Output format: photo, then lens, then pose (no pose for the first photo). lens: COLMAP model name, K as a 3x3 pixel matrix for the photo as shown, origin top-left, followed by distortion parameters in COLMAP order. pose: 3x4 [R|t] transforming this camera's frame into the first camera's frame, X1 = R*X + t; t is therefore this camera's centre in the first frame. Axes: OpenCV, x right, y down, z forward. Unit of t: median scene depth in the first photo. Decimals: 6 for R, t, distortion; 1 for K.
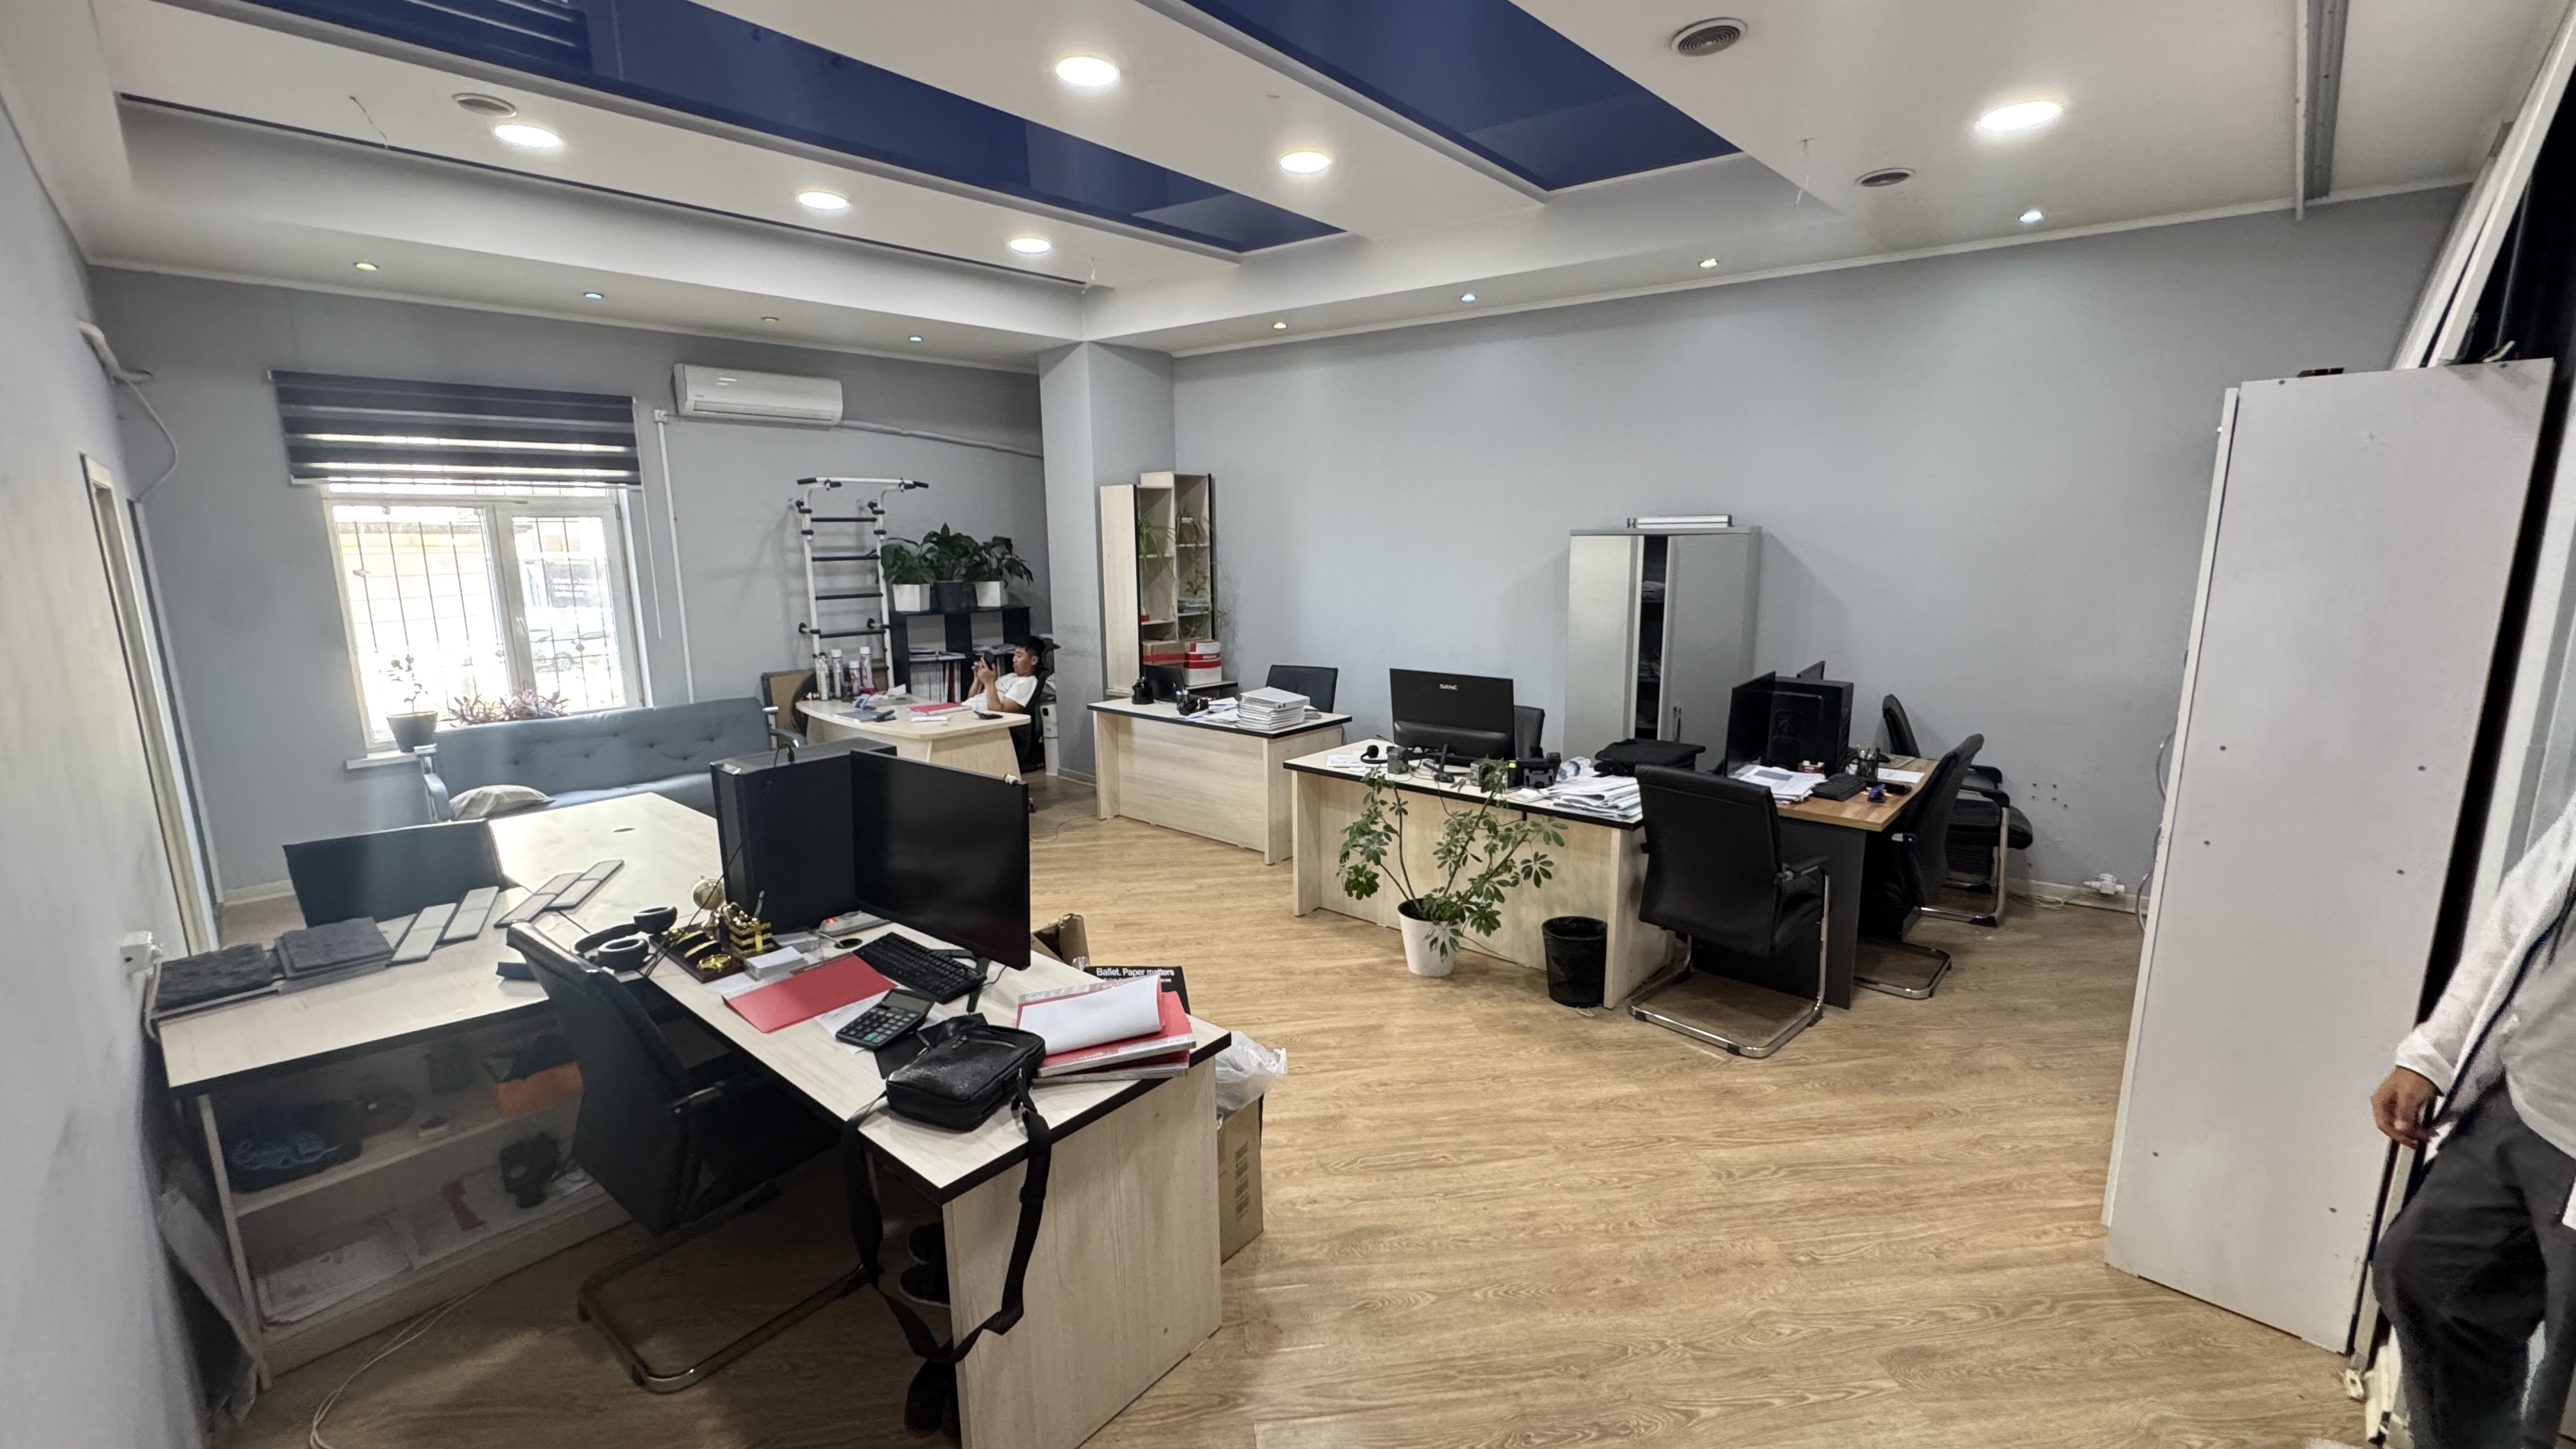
lens RADIAL K [[1025.5, 0, 1293.1], [0, 1025.5, 718.9], [0, 0, 1]] dist [-0.004337, 0.000597]
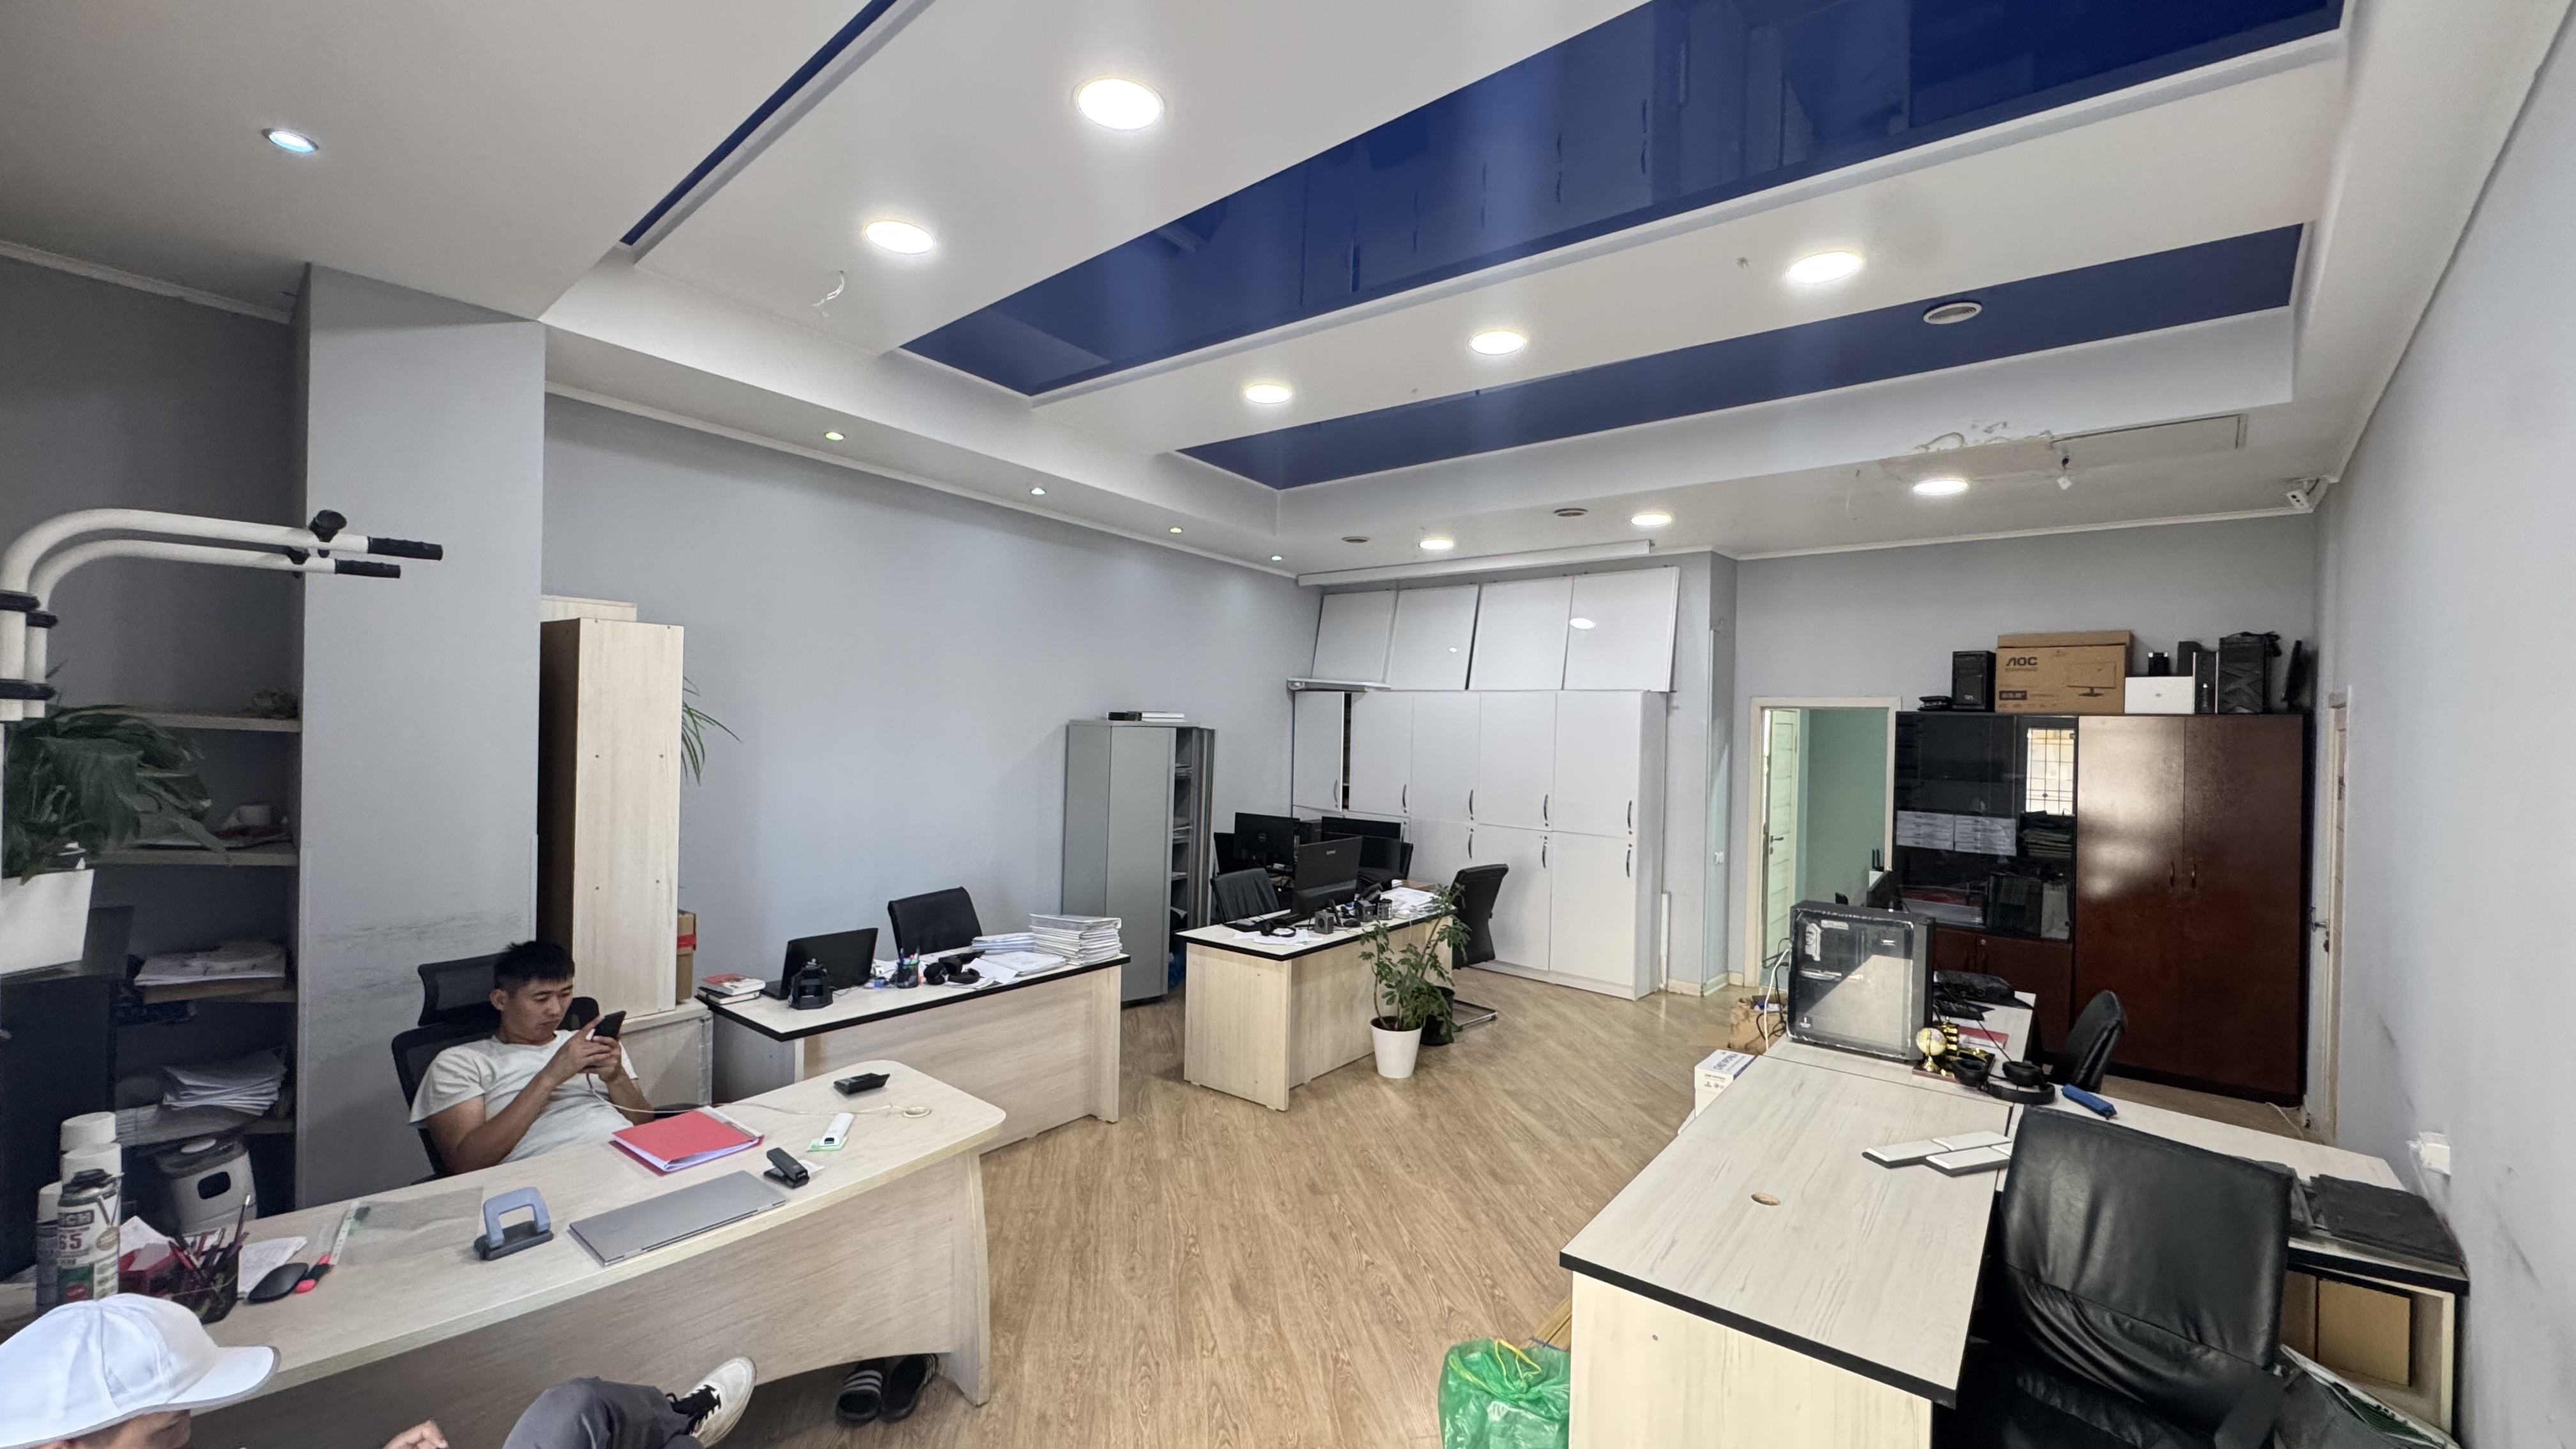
lens RADIAL K [[1025.5, 0, 1292.1], [0, 1025.5, 726.9], [0, 0, 1]] dist [-0.004337, 0.000597]
pose [[-0.032956, 0.002850, 0.999453, -1.255354], [0.159668, 0.987168, 0.002449, -0.220341], [-0.986621, 0.159661, -0.032988, 1.246216]]
